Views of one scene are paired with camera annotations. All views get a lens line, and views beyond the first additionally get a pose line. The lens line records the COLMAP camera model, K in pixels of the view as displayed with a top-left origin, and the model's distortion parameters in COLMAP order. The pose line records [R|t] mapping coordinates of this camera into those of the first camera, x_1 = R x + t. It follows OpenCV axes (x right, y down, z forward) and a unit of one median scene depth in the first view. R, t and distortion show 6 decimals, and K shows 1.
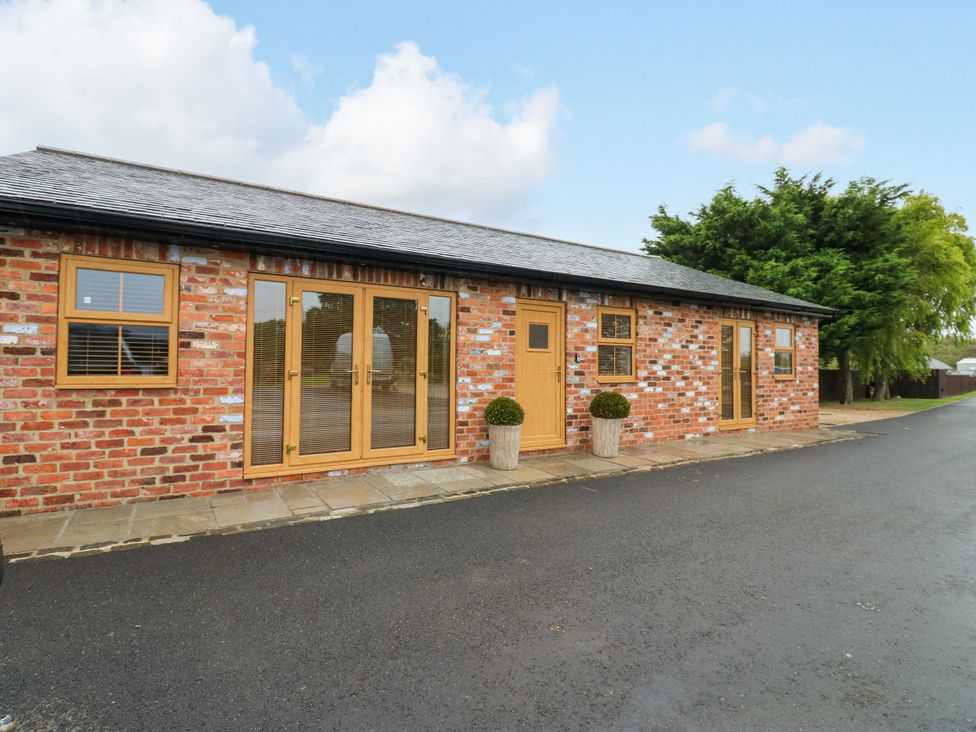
lens RADIAL K [[506.7, 0, 494.4], [0, 506.7, 354.9], [0, 0, 1]] dist [0.002422, -0.014873]
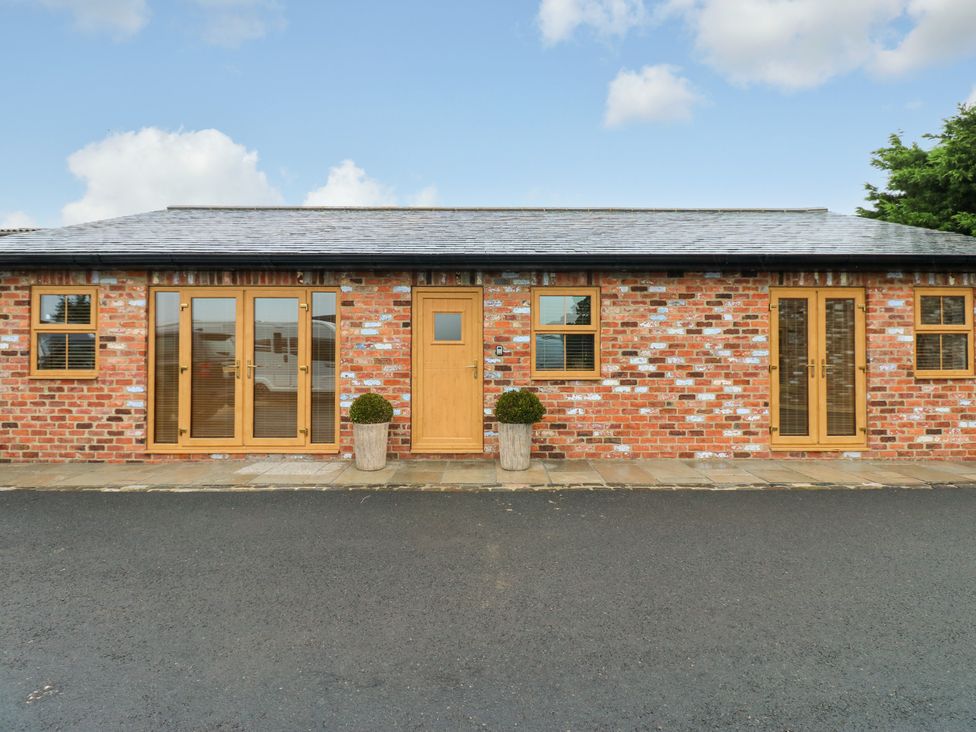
lens RADIAL K [[506.7, 0, 494.4], [0, 506.7, 354.9], [0, 0, 1]] dist [0.002422, -0.014873]
pose [[0.852177, -0.013973, -0.523066, 0.669884], [0.019159, 0.999806, 0.004505, 0.011150], [0.522902, -0.013861, 0.852280, 0.298096]]
